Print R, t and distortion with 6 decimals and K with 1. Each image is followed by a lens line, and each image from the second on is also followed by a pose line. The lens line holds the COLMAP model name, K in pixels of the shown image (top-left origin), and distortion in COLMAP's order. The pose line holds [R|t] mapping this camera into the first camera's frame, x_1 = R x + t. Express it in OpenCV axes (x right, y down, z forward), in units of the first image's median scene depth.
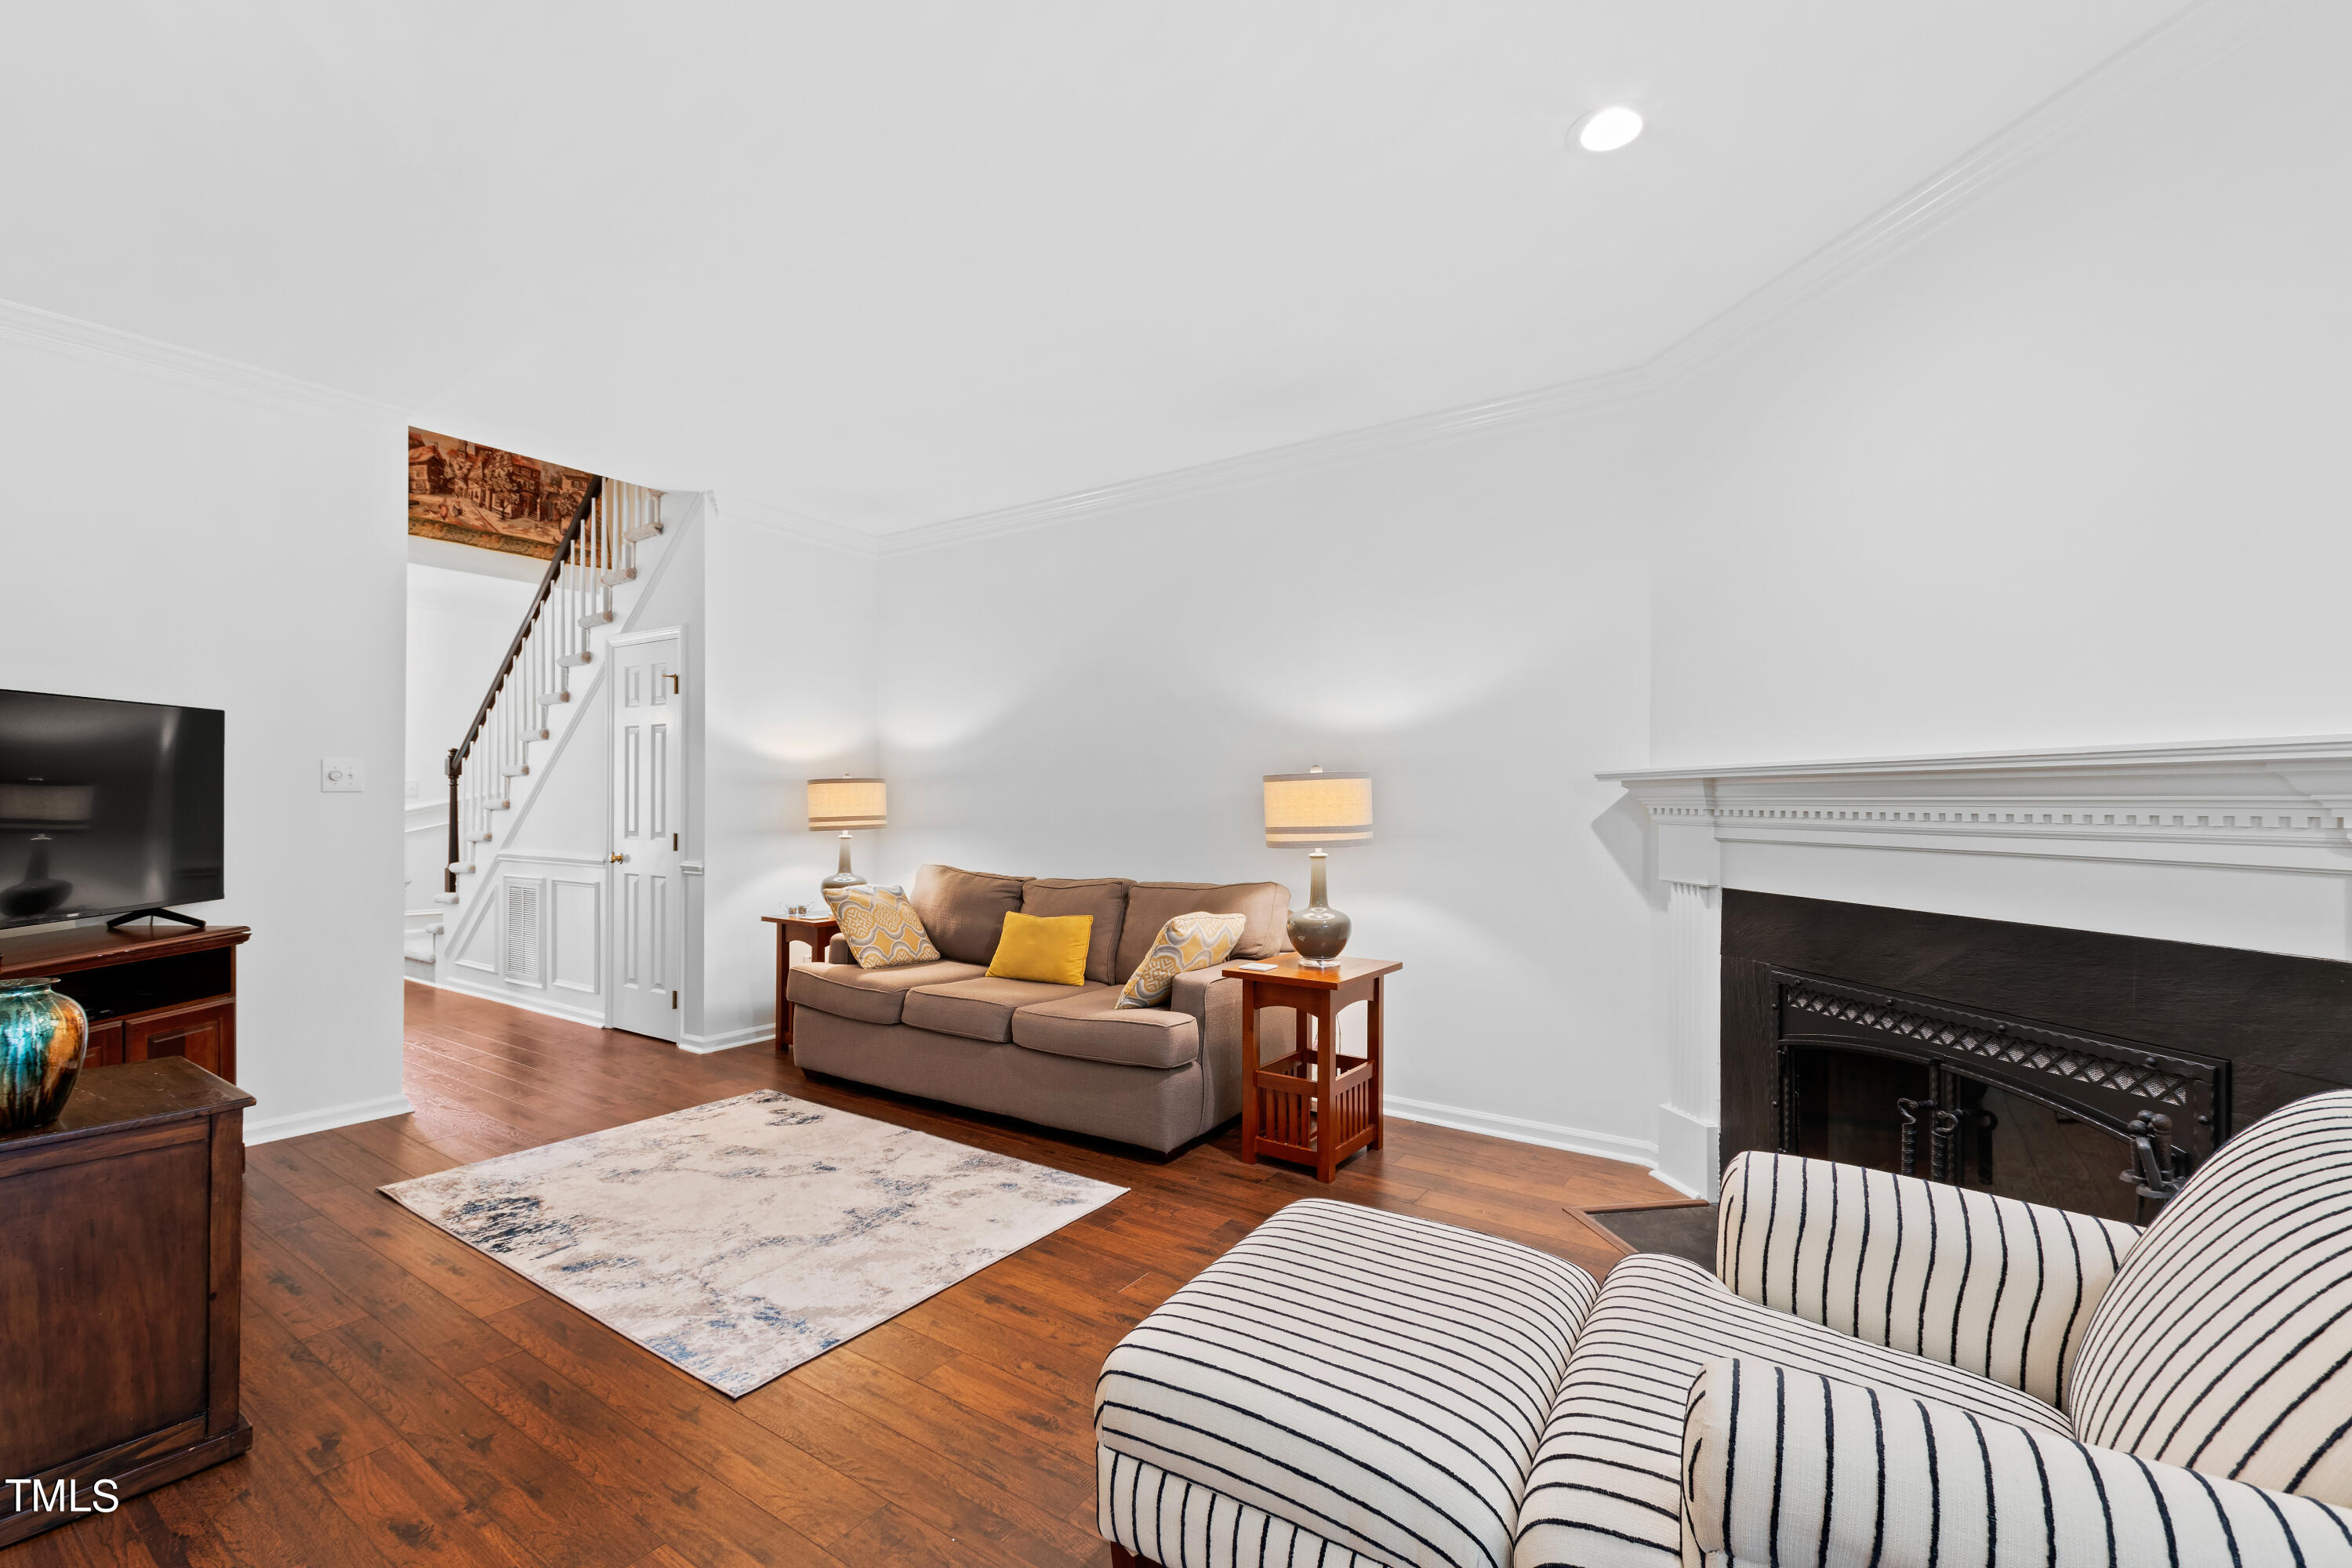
lens RADIAL K [[1033.6, 0, 1177.3], [0, 1033.6, 798.3], [0, 0, 1]] dist [0.018914, -0.000130]
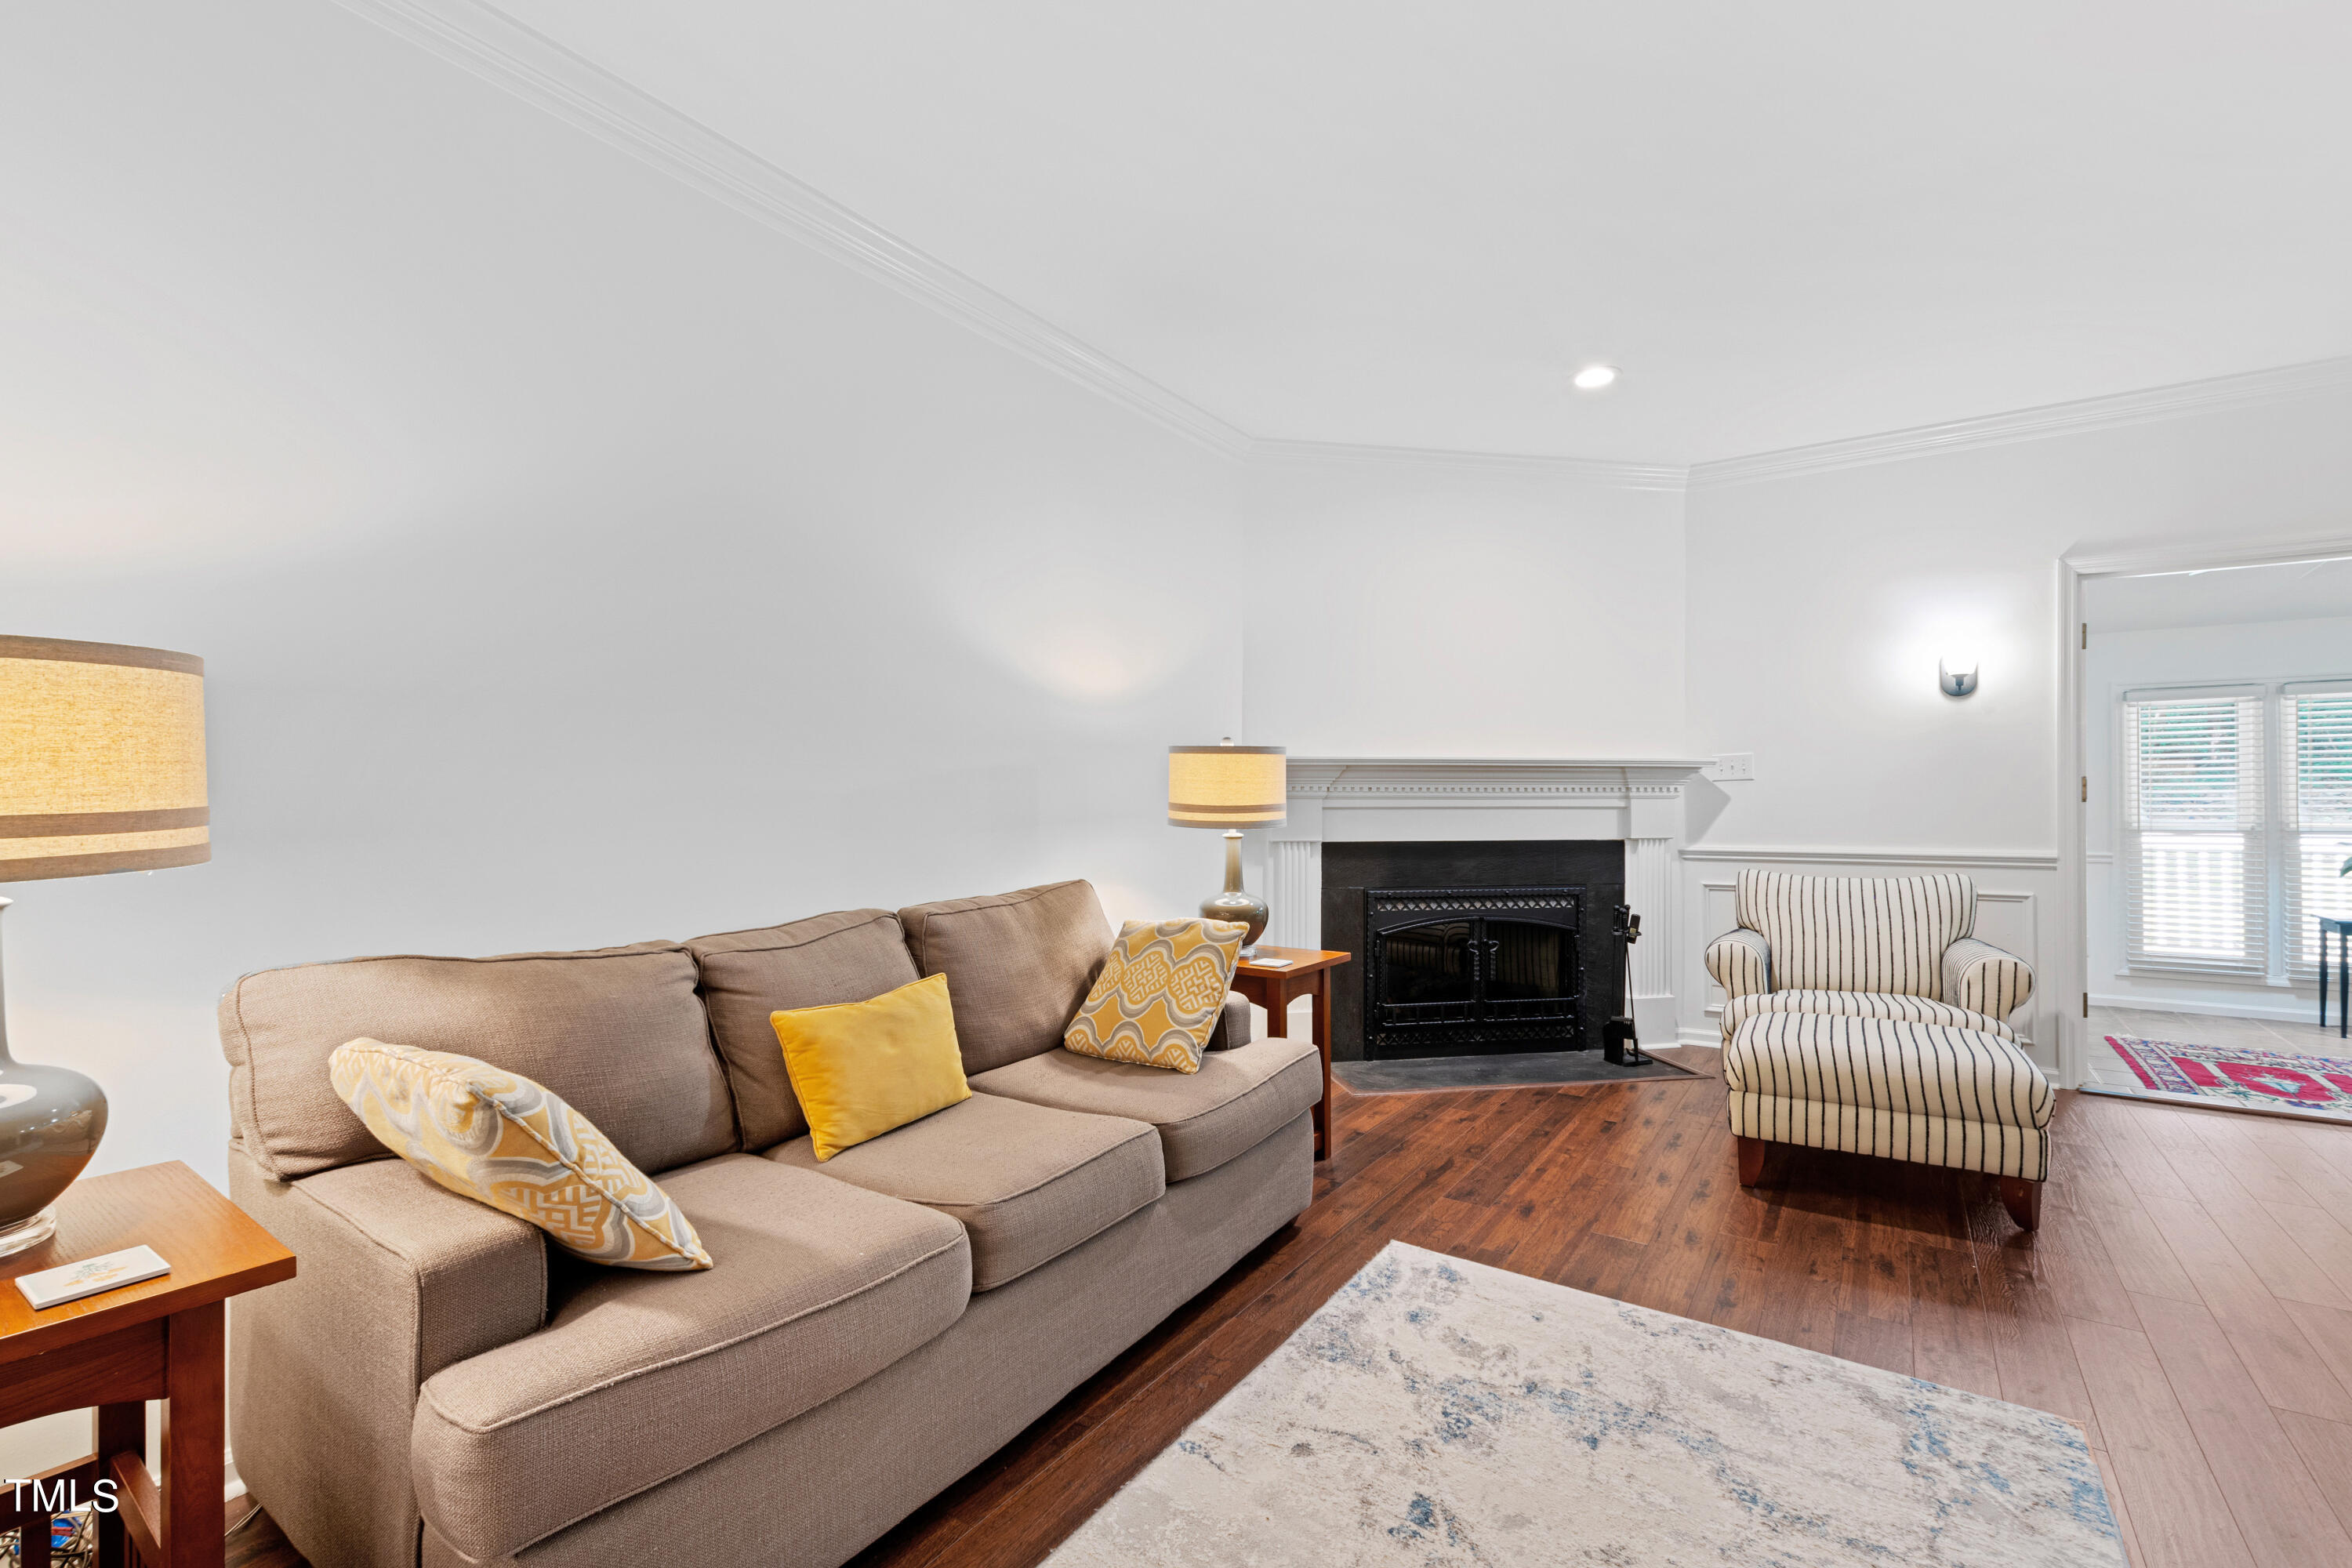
lens RADIAL K [[1011.9, 0, 1180.2], [0, 1011.9, 806.9], [0, 0, 1]] dist [0.010846, -0.008339]
pose [[-0.001623, -0.011323, 0.999935, -0.896119], [-0.002464, 0.999933, 0.011319, 0.023069], [-0.999996, -0.002445, -0.001650, 1.234383]]
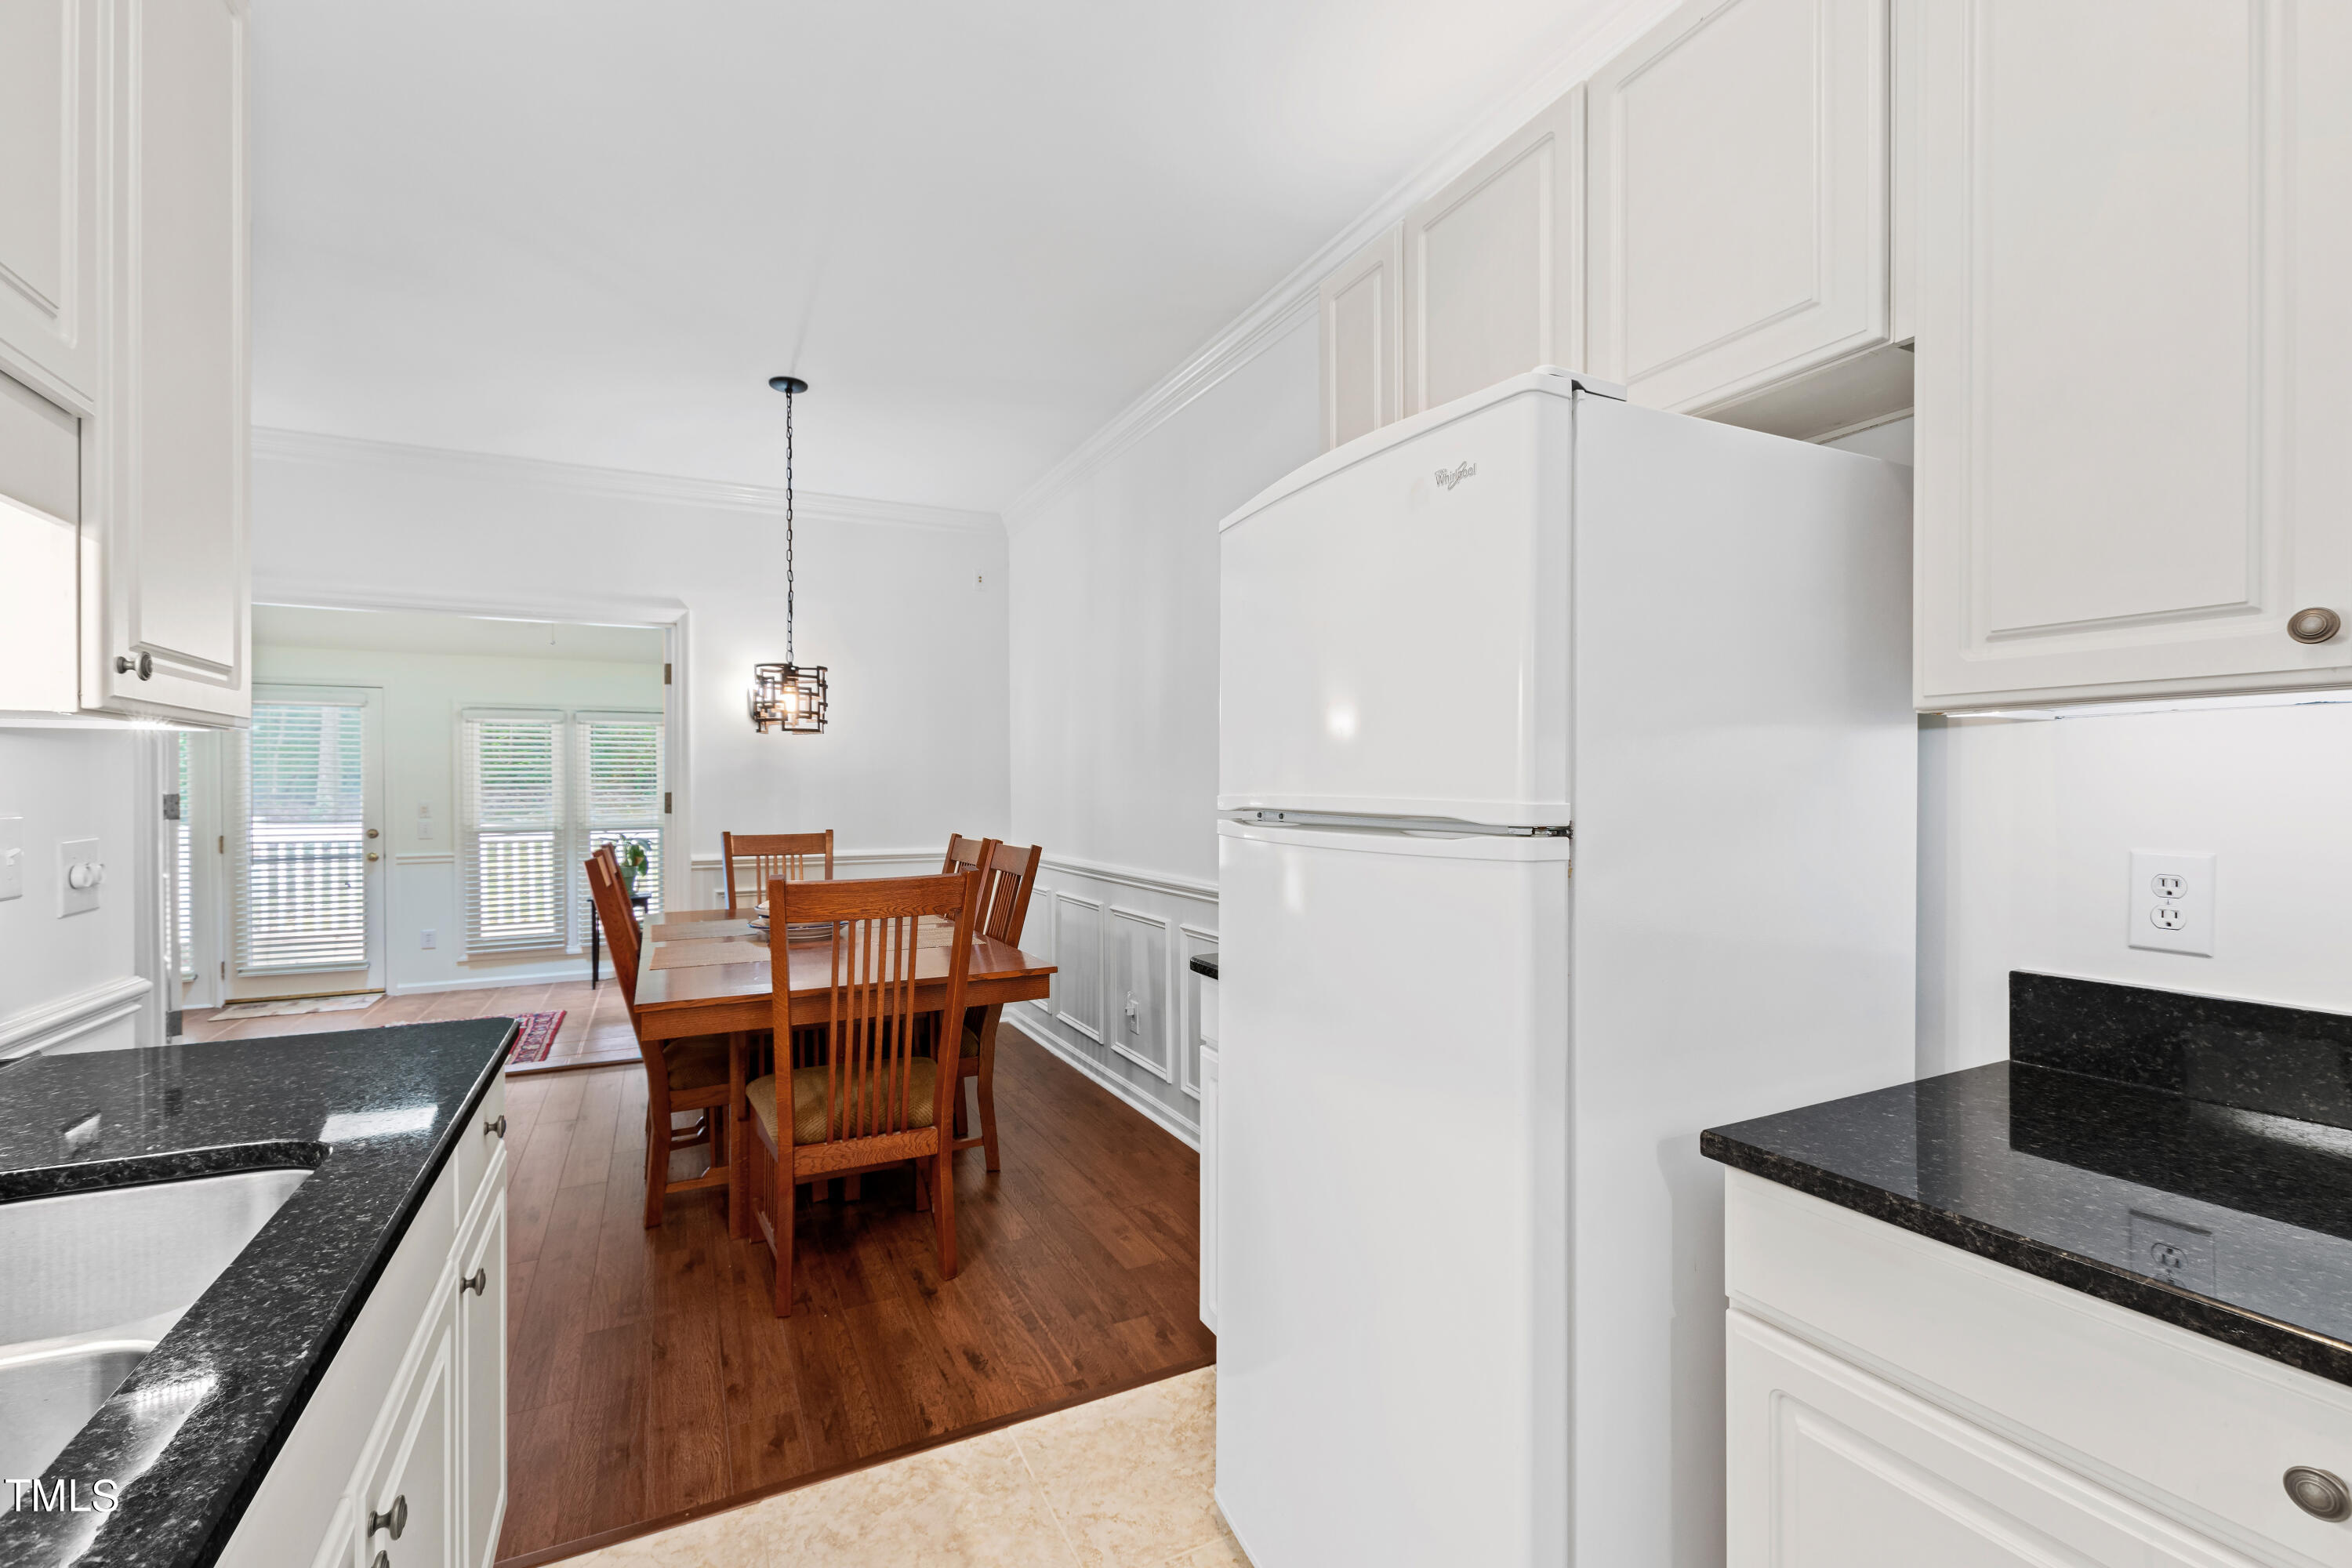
lens RADIAL K [[1014.0, 0, 1171.9], [0, 1014.0, 788.7], [0, 0, 1]] dist [0.001444, -0.000805]
pose [[-0.878344, -0.002876, 0.478021, -1.346167], [-0.001665, 0.999994, 0.002956, -0.017960], [-0.478027, 0.001800, -0.878343, 0.593764]]
